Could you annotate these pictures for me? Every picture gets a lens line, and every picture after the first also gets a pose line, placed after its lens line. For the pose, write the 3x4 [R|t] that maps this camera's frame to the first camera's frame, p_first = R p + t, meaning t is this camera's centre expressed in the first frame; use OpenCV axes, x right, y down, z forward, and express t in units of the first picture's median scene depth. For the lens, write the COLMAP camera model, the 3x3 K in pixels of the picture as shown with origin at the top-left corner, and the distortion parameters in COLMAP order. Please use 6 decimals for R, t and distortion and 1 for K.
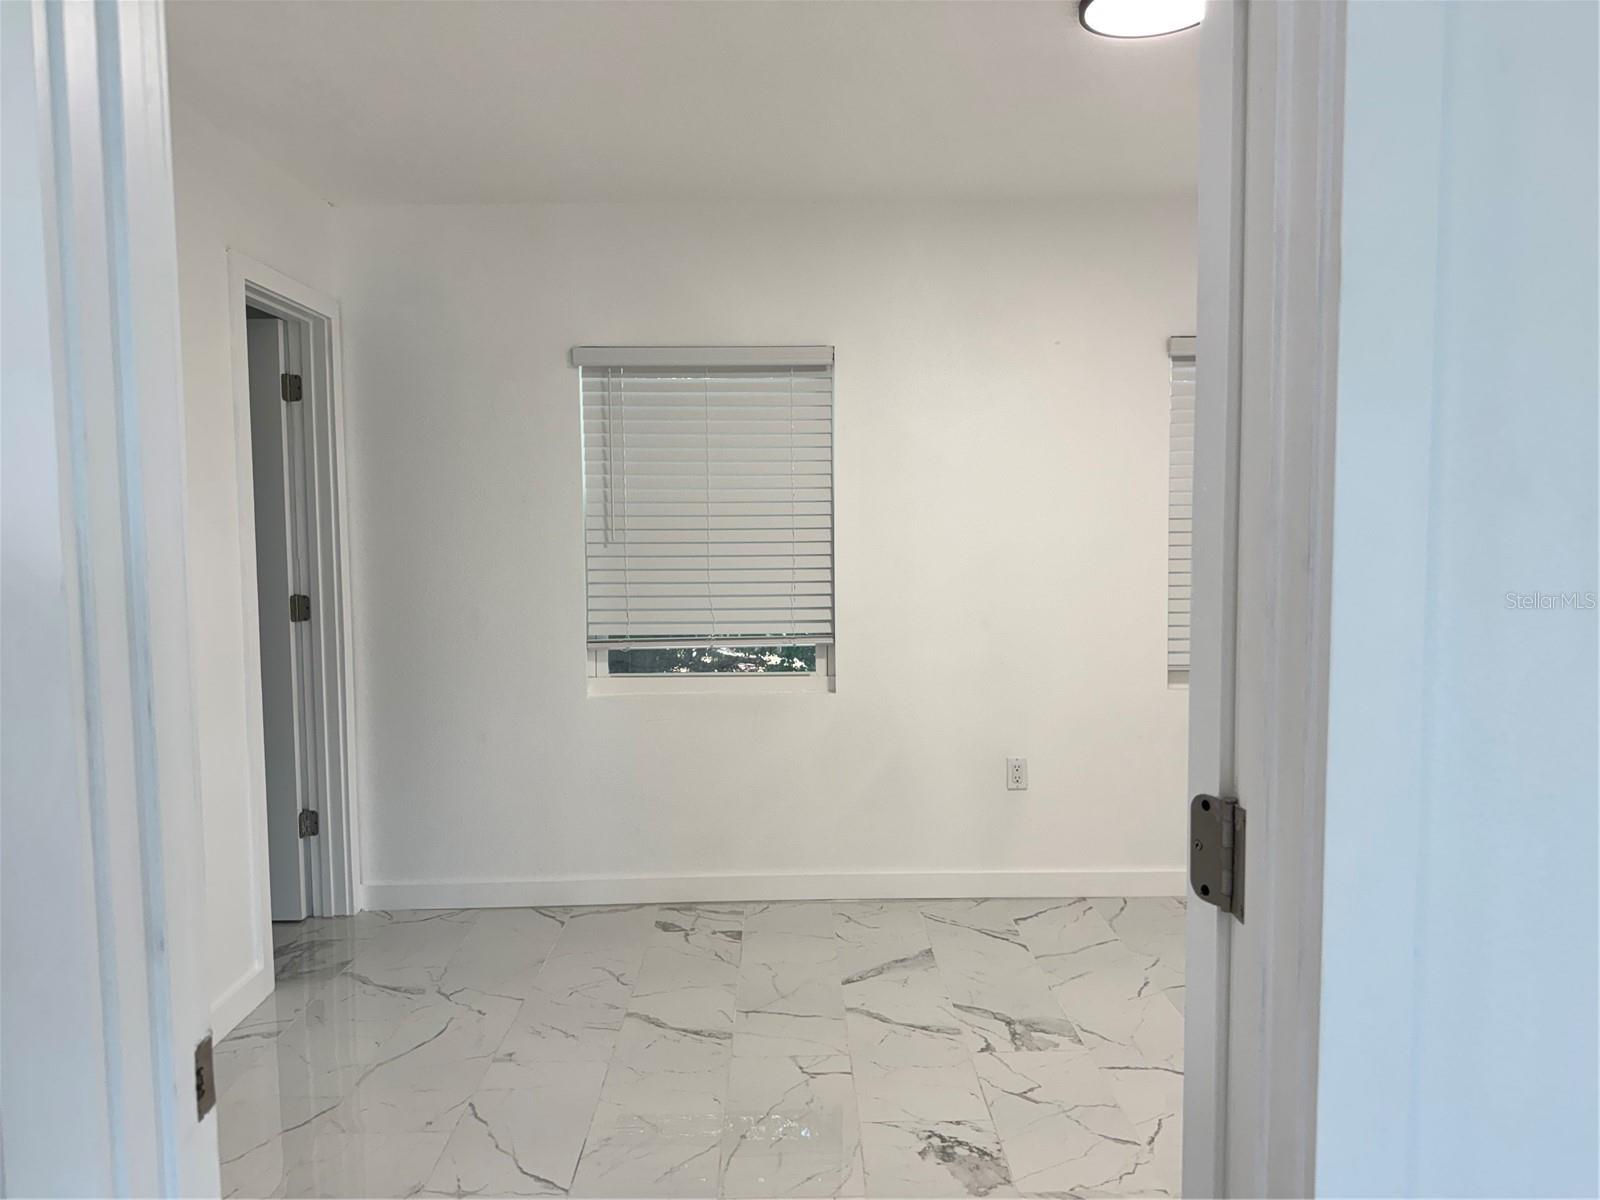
lens RADIAL K [[1127.9, 0, 800.0], [0, 1127.9, 600.0], [0, 0, 1]] dist [0.084367, -0.132335]
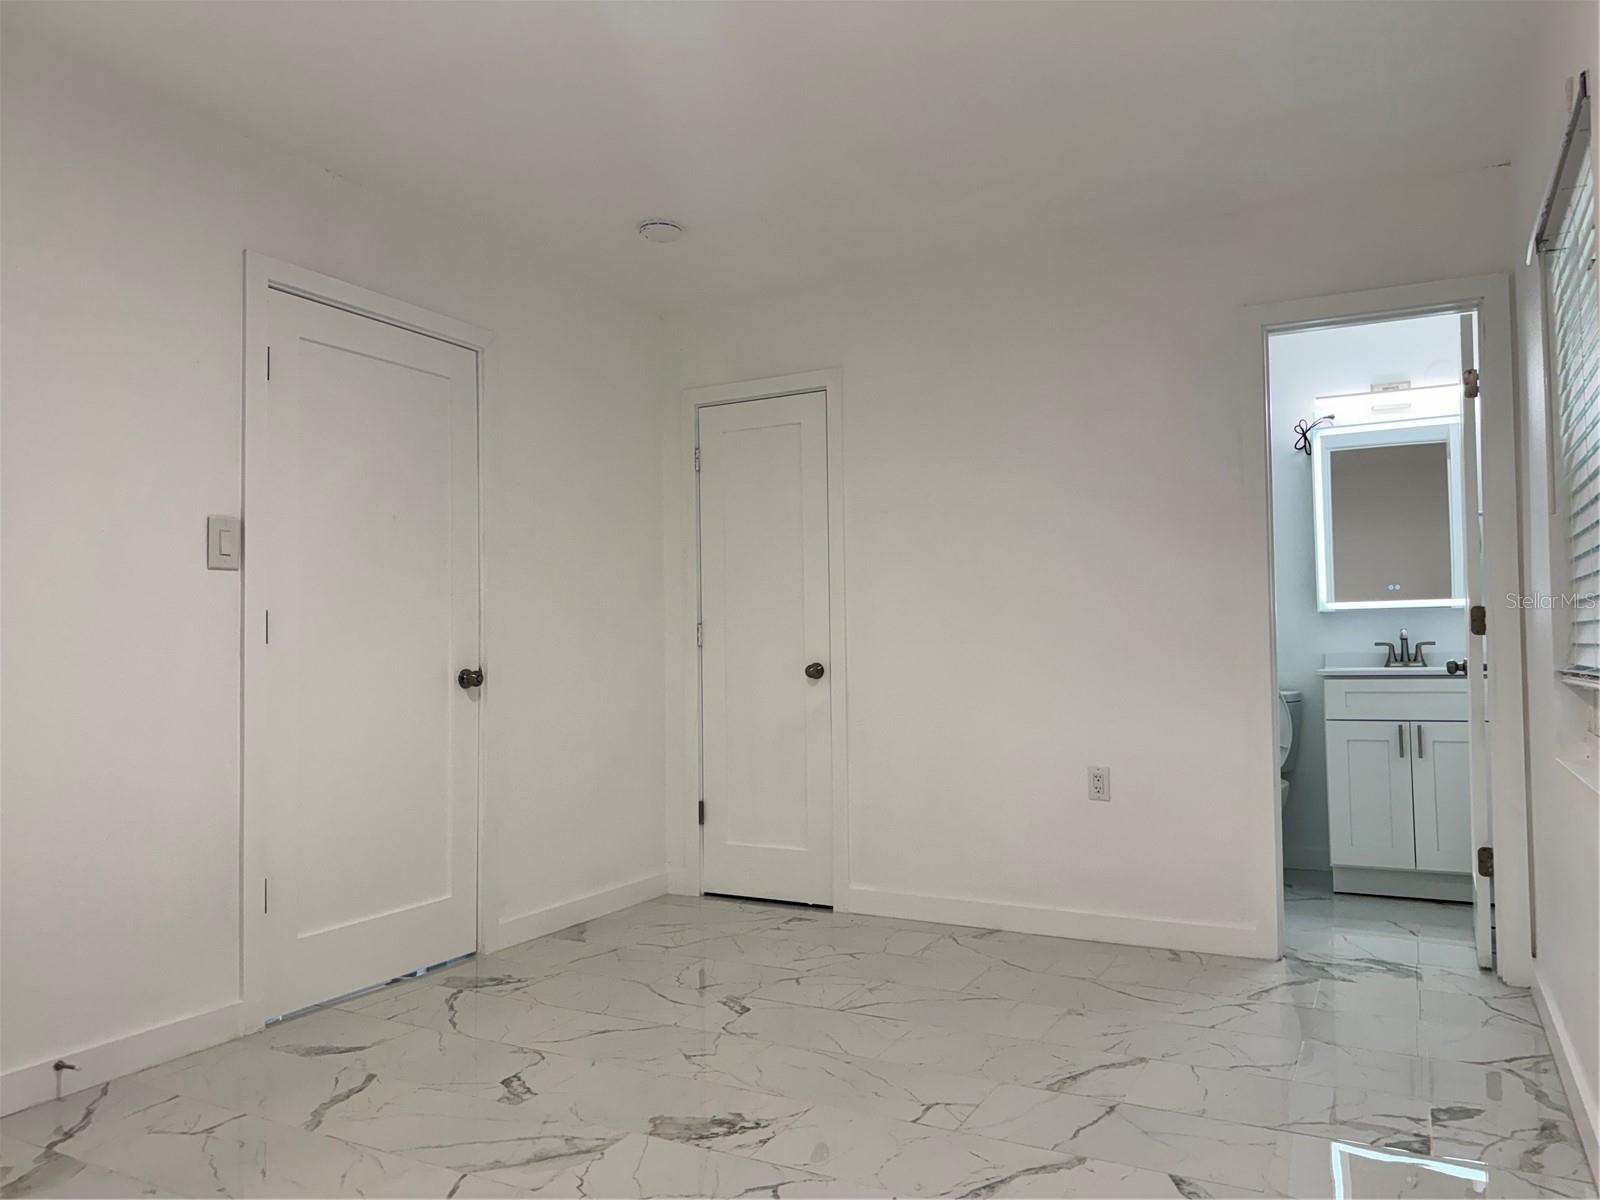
lens RADIAL K [[1148.3, 0, 800.0], [0, 1148.3, 600.0], [0, 0, 1]] dist [-0.006136, -0.003252]
pose [[-0.482861, -0.019593, -0.875478, 0.765507], [-0.047201, 0.998879, 0.003679, 0.018604], [0.874424, 0.043100, -0.483244, 1.190292]]
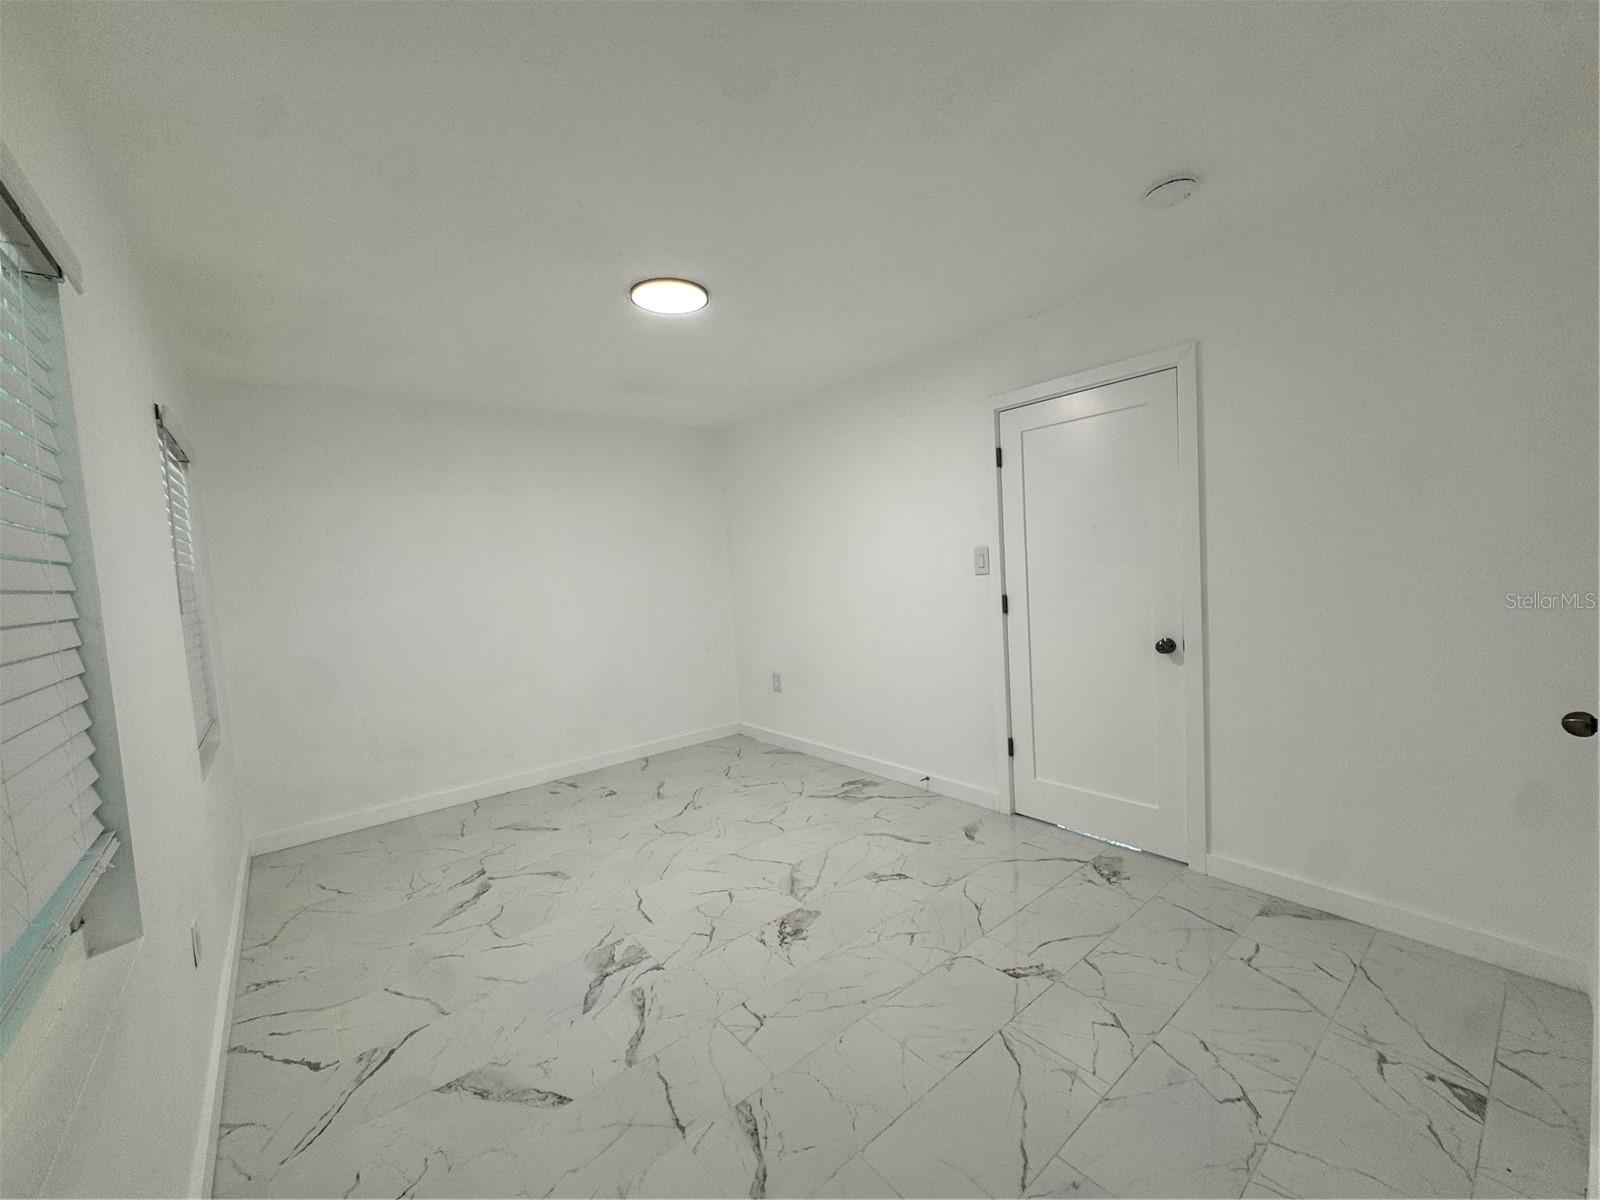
lens RADIAL K [[644.1, 0, 800.0], [0, 644.1, 600.0], [0, 0, 1]] dist [-0.000625, 0.000107]
pose [[-0.617328, 0.002056, 0.786703, -0.498396], [0.124220, 0.987707, 0.094895, -0.076779], [-0.776837, 0.156306, -0.609994, 1.179296]]
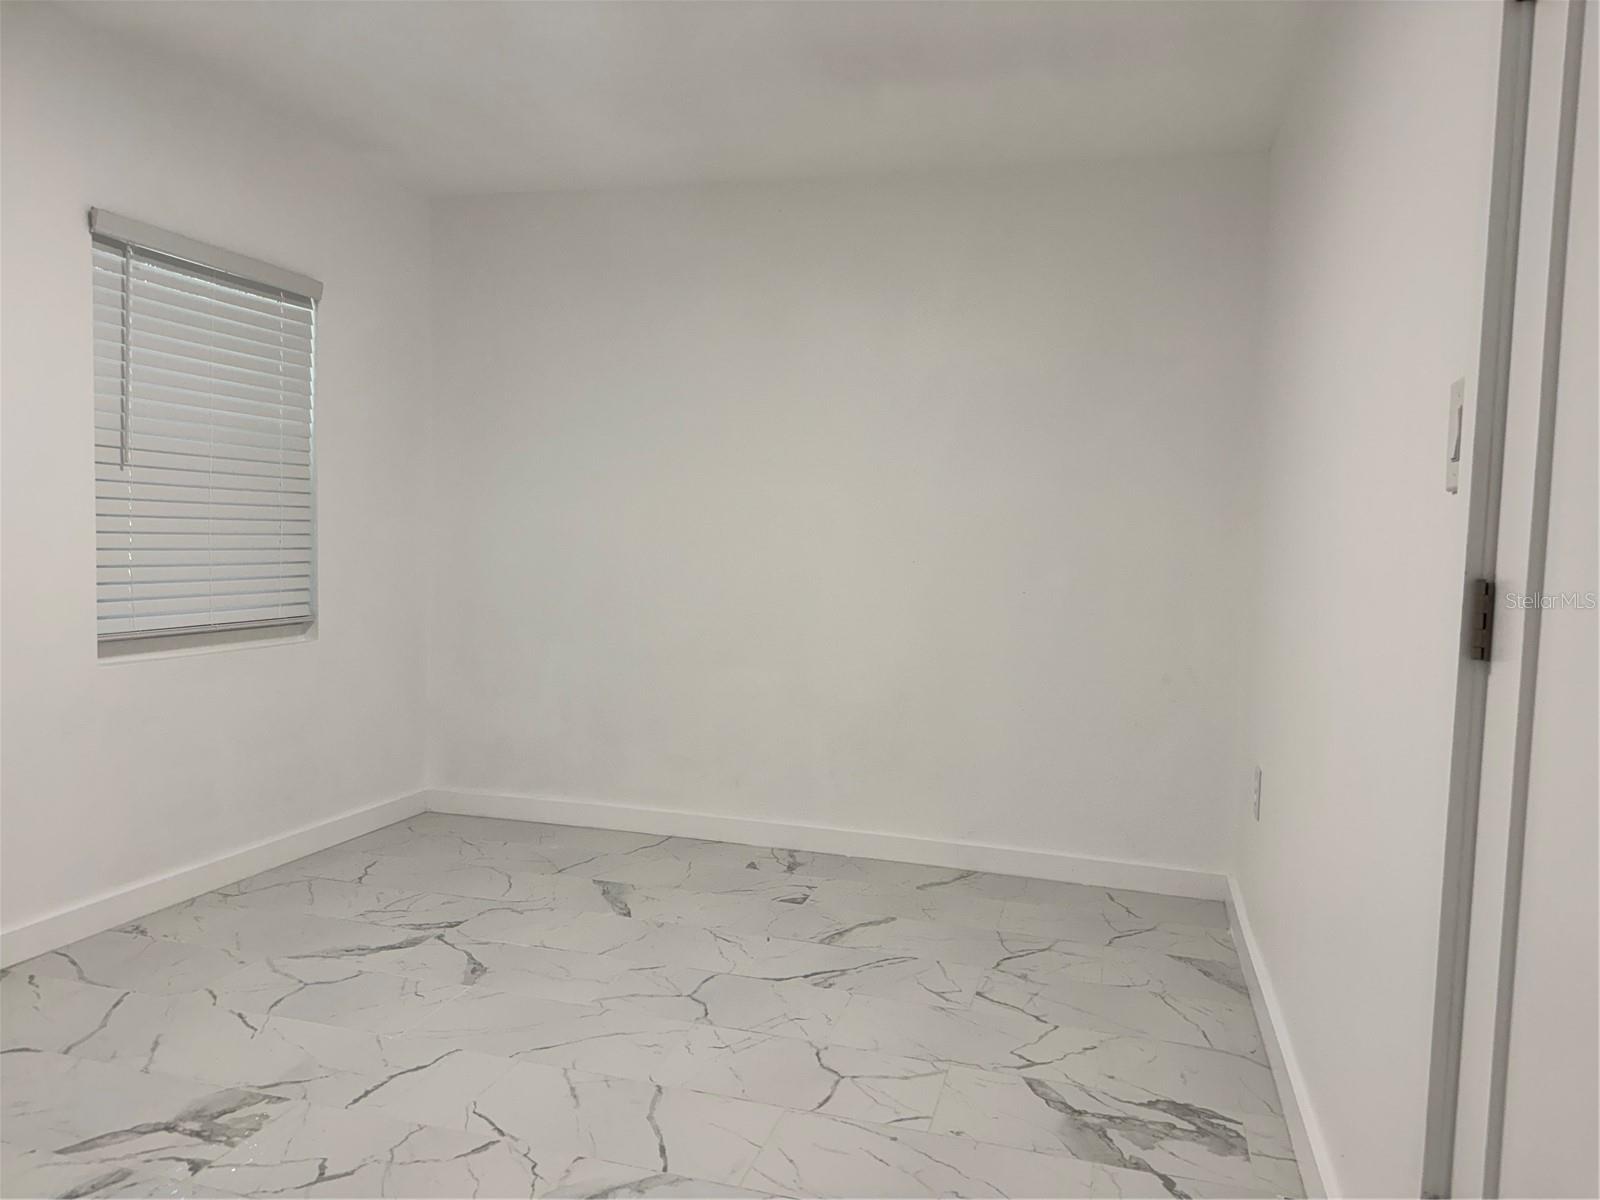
lens RADIAL K [[1127.9, 0, 800.0], [0, 1127.9, 600.0], [0, 0, 1]] dist [0.084367, -0.132335]
pose [[0.289372, -0.034490, 0.956595, -0.357900], [0.036620, 0.999018, 0.024942, 0.041329], [-0.956516, 0.027813, 0.290351, 0.406617]]
